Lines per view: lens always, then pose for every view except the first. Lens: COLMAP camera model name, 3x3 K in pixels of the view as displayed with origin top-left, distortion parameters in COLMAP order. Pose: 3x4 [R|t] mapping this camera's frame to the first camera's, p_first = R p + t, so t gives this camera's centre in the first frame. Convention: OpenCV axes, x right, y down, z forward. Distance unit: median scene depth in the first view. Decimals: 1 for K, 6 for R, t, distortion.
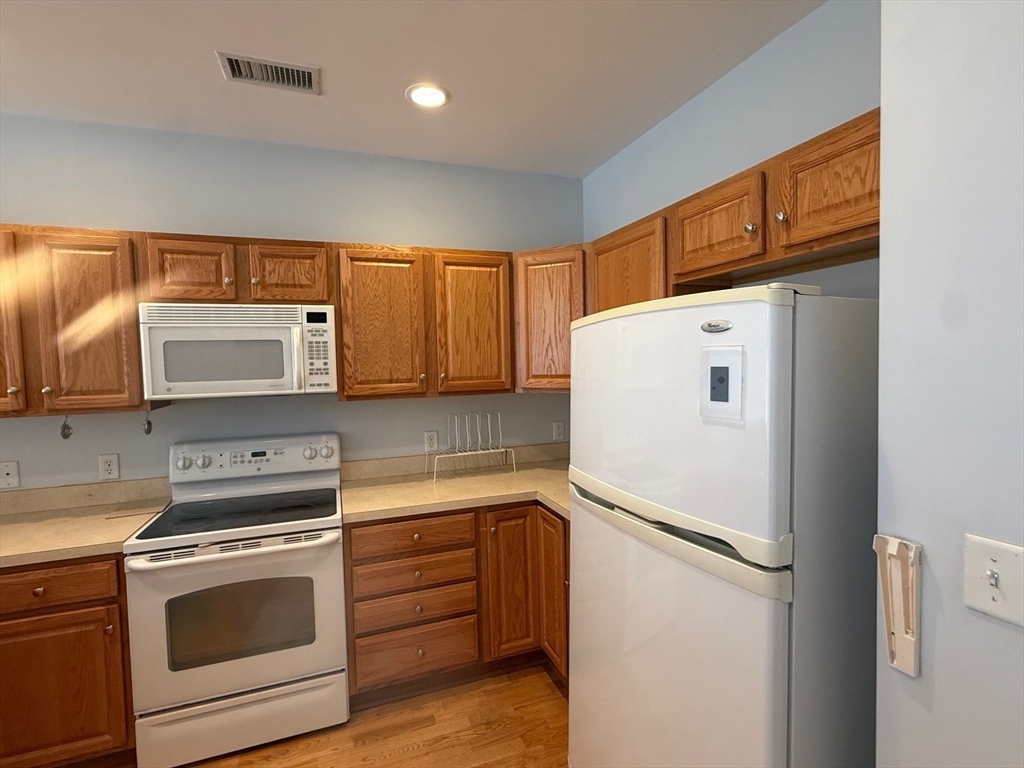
lens RADIAL K [[481.6, 0, 510.7], [0, 481.6, 379.9], [0, 0, 1]] dist [-0.000415, 0.000435]
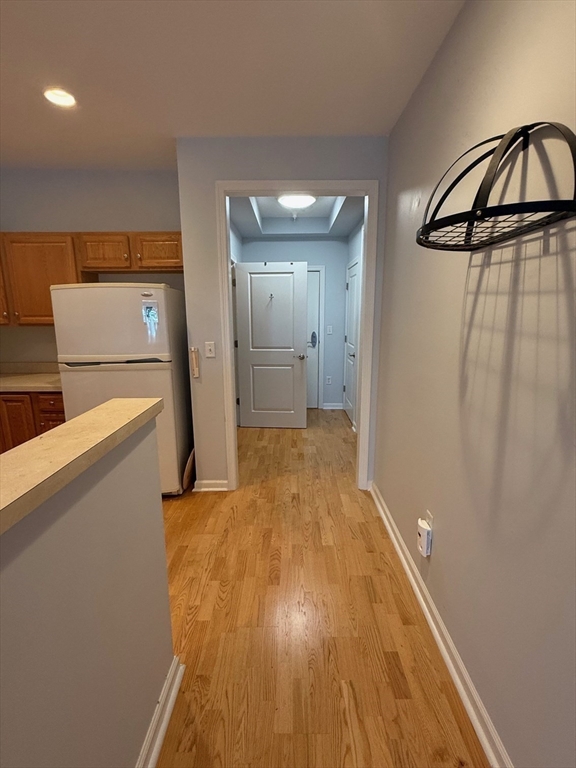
lens RADIAL K [[362.7, 0, 290.5], [0, 362.7, 384.3], [0, 0, 1]] dist [-0.000119, -0.000145]
pose [[0.345866, -0.163186, 0.923984, -0.790660], [0.033208, 0.986272, 0.161756, 0.060838], [-0.937696, -0.025262, 0.346537, -0.390707]]
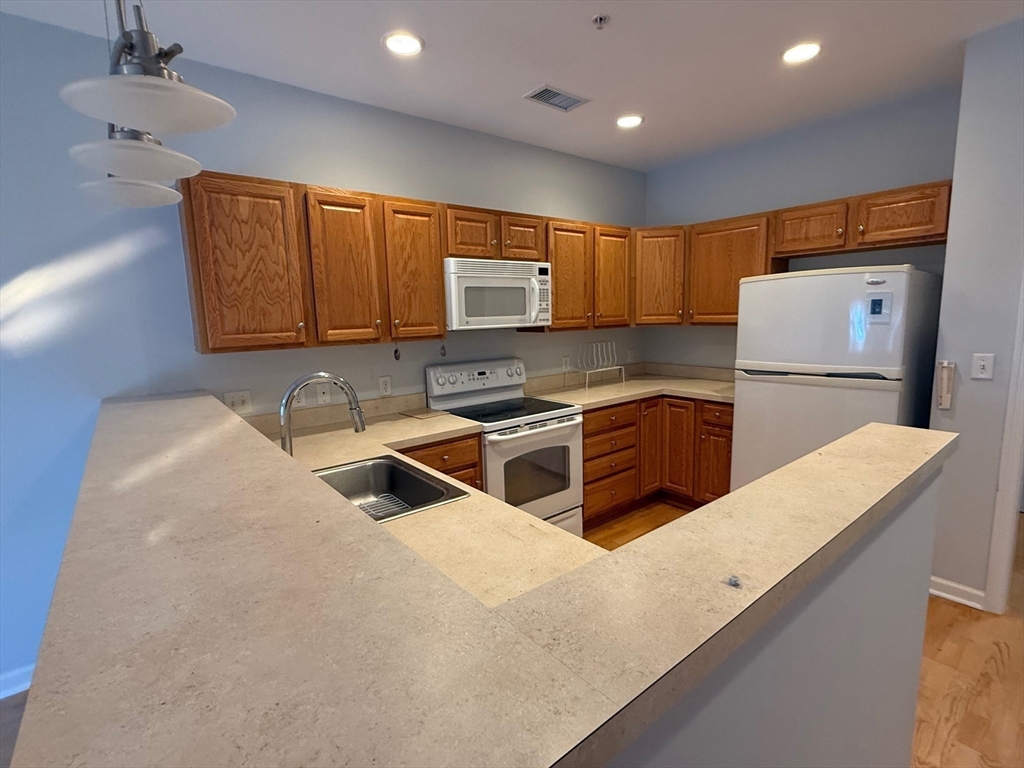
lens RADIAL K [[483.6, 0, 508.8], [0, 483.6, 382.8], [0, 0, 1]] dist [-0.000119, -0.000145]
pose [[0.950072, -0.047191, 0.308442, -0.963499], [0.017657, 0.995044, 0.097851, 0.054336], [-0.311531, -0.087519, 0.946197, -0.337237]]
